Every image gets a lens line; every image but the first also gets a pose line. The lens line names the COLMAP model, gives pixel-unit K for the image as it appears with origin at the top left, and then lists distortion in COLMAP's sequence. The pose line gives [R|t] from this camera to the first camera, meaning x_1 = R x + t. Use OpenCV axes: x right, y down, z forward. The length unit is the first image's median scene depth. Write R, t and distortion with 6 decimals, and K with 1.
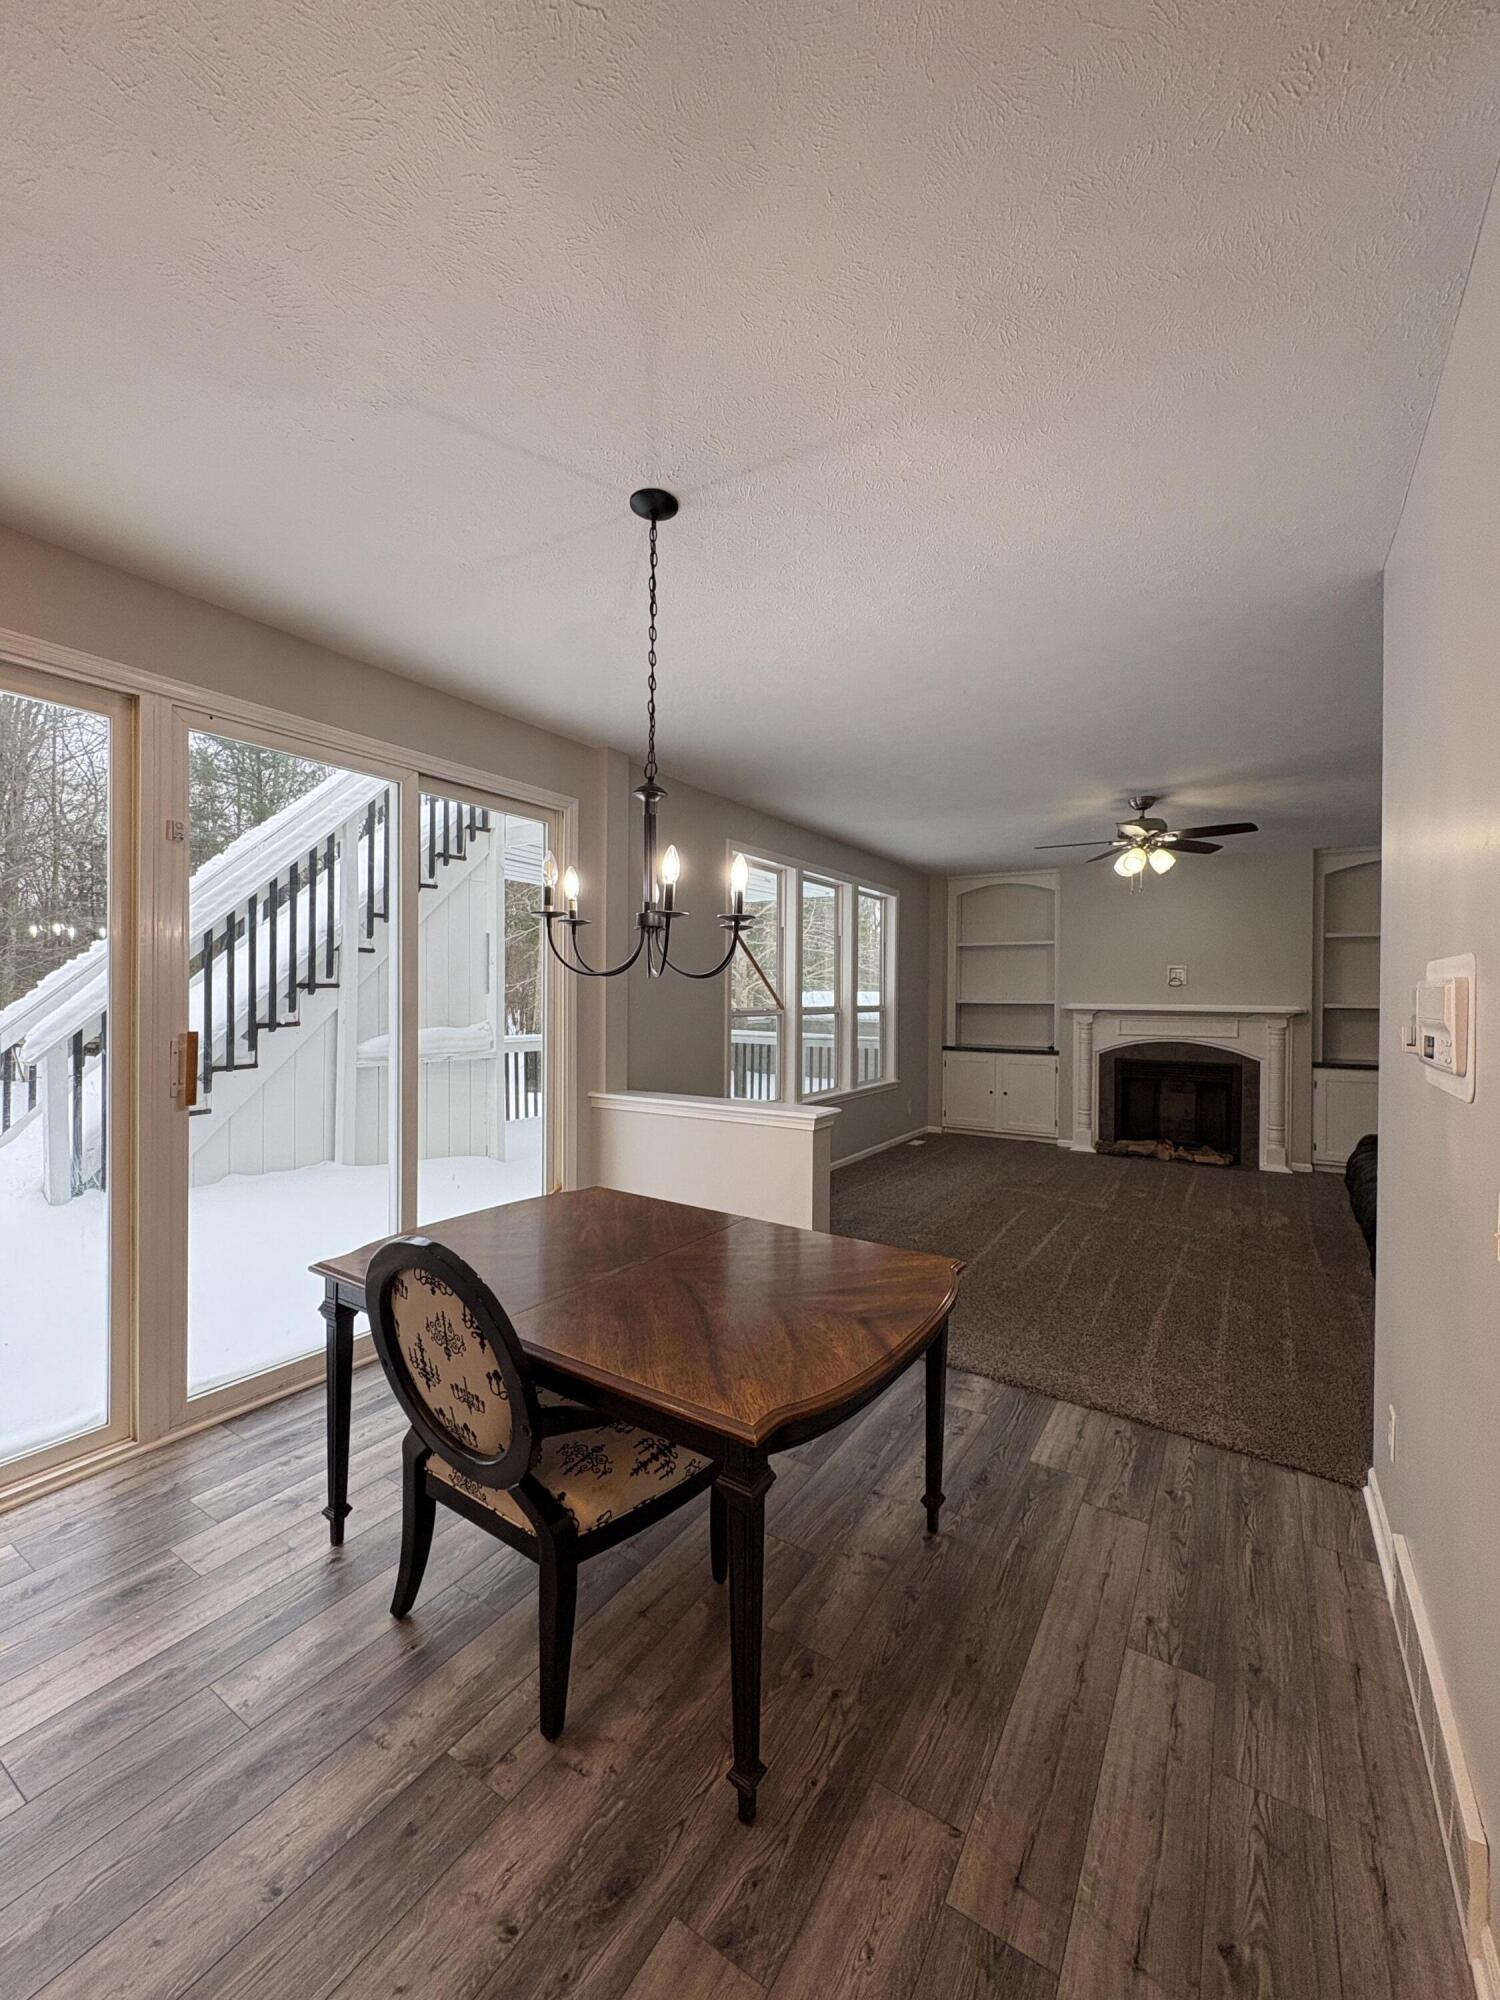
lens RADIAL K [[796.4, 0, 751.4], [0, 796.4, 991.9], [0, 0, 1]] dist [0.000469, 0.000069]
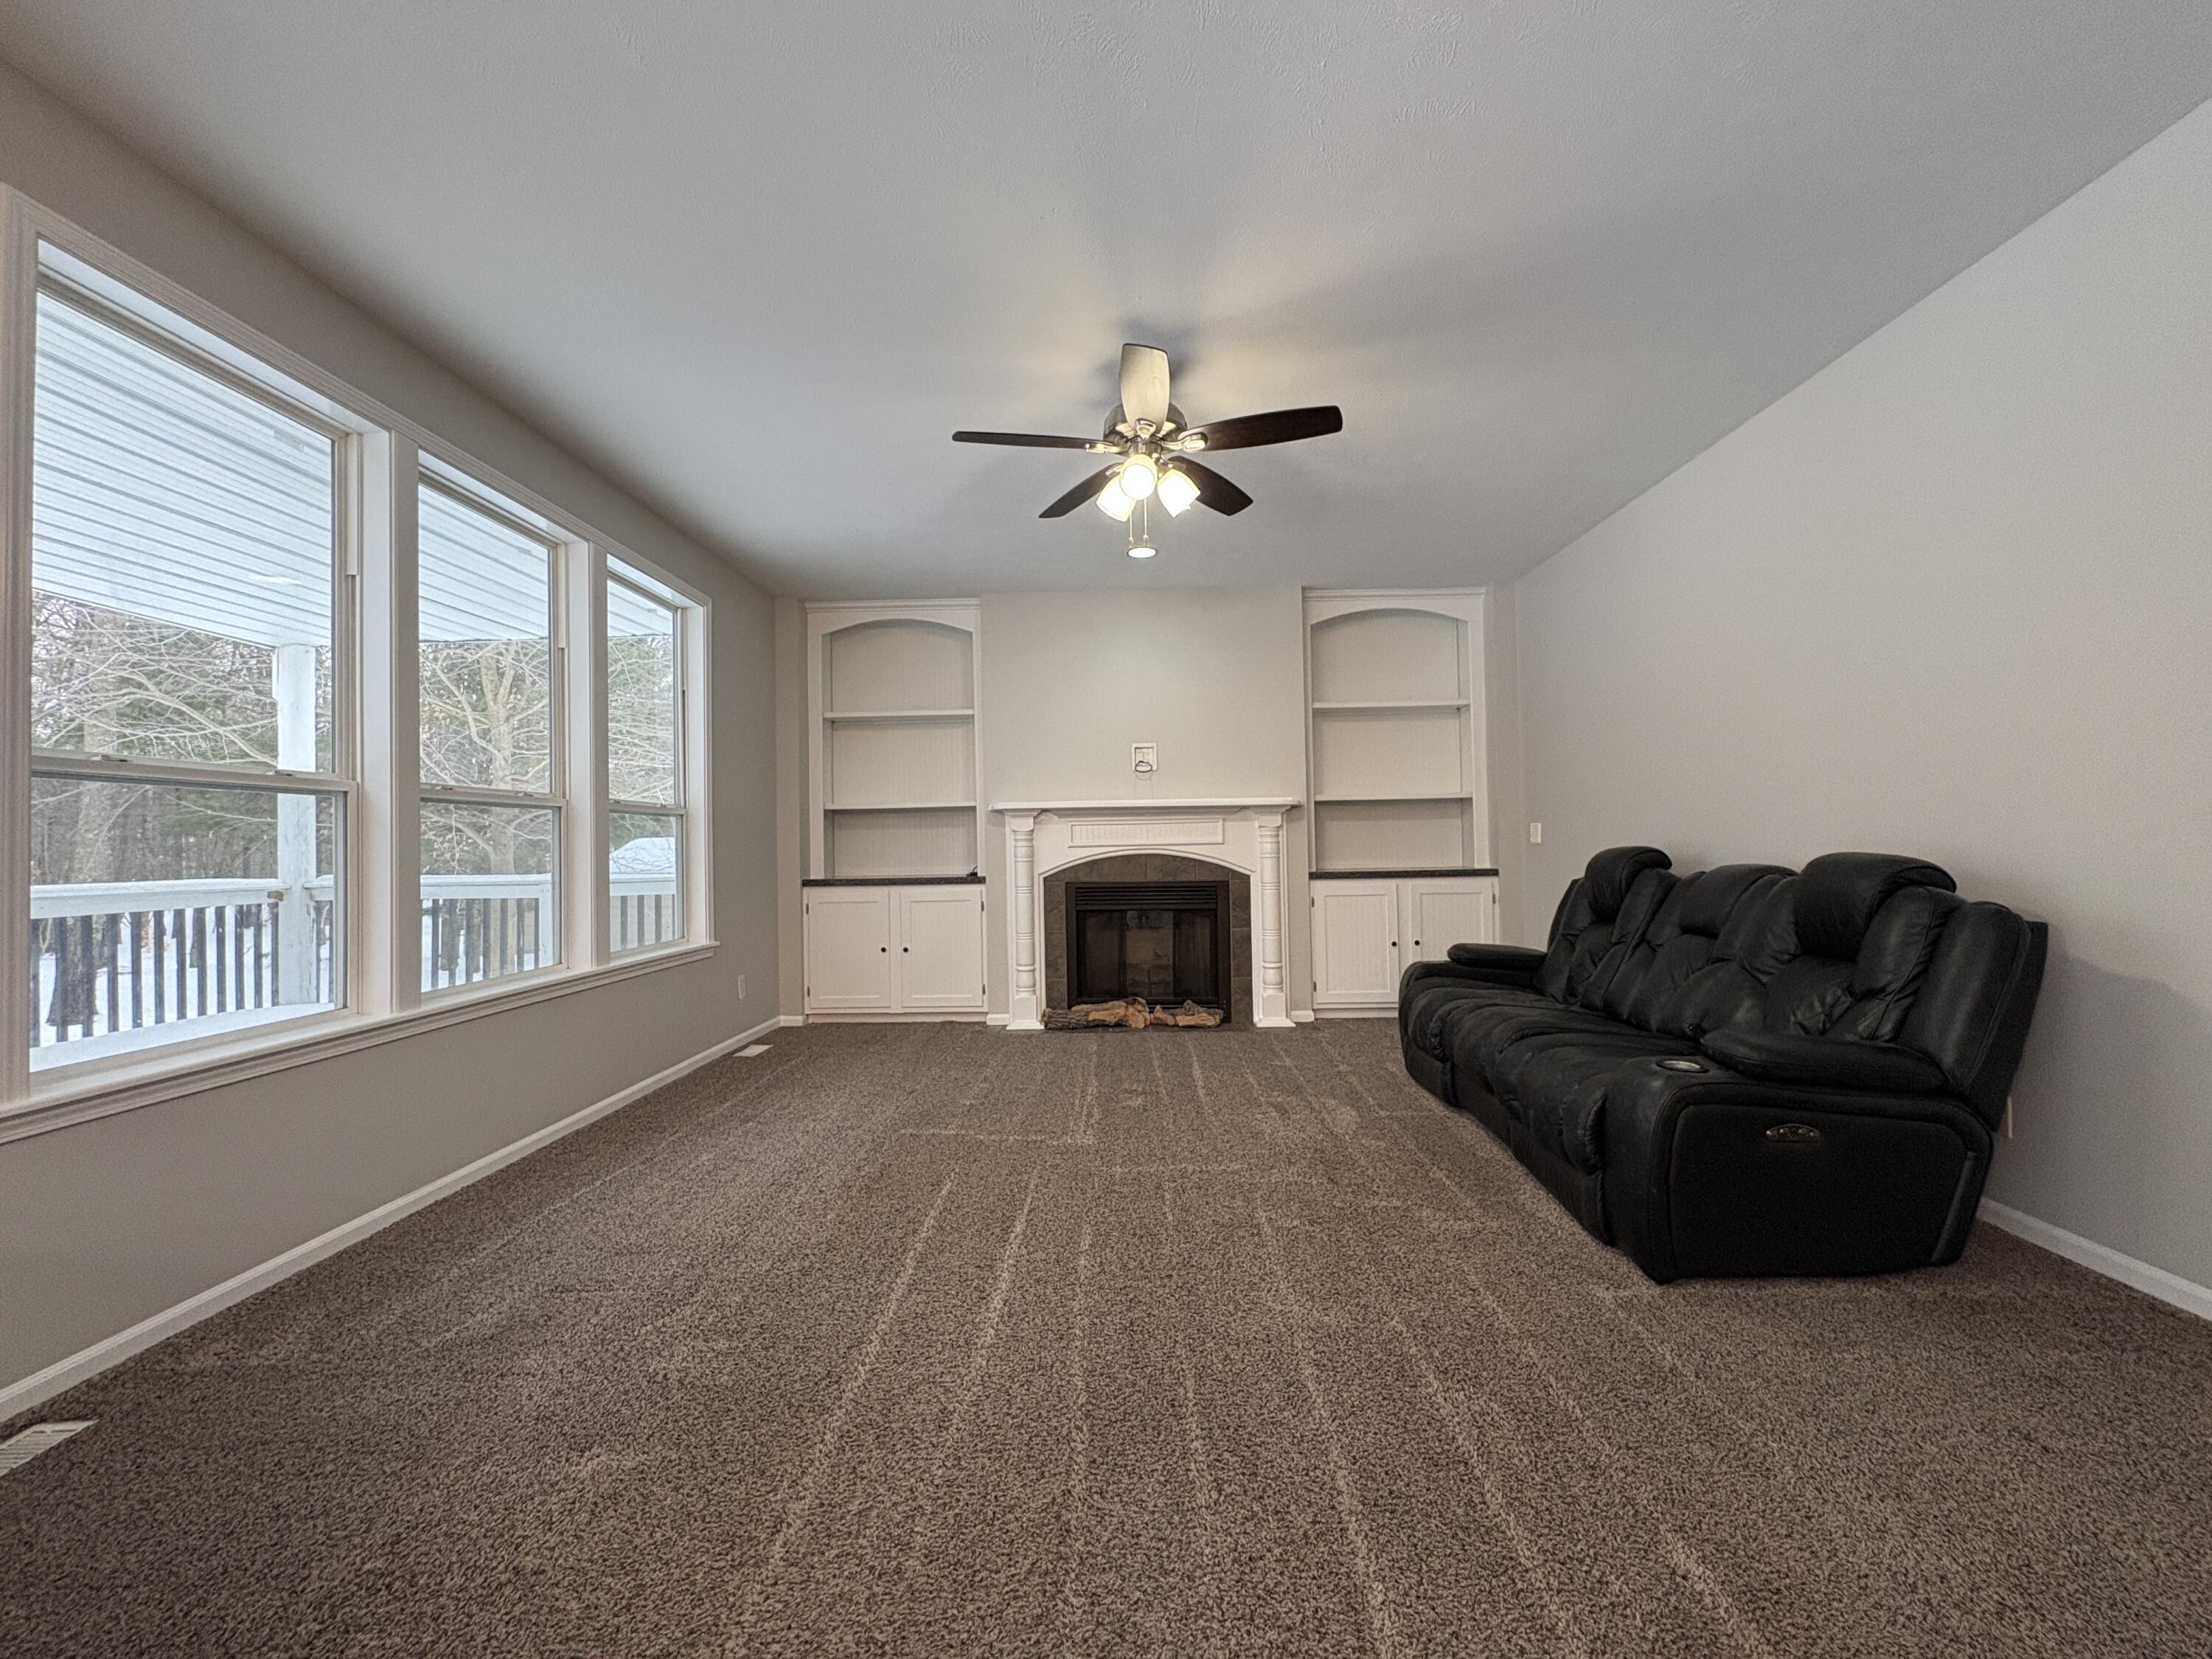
lens RADIAL K [[880.8, 0, 1100.9], [0, 880.8, 832.2], [0, 0, 1]] dist [0.000469, 0.000069]
pose [[0.862911, -0.016483, 0.505087, 0.114756], [0.024025, 0.999676, -0.008423, 0.049703], [-0.504785, 0.019403, 0.863027, 0.361214]]
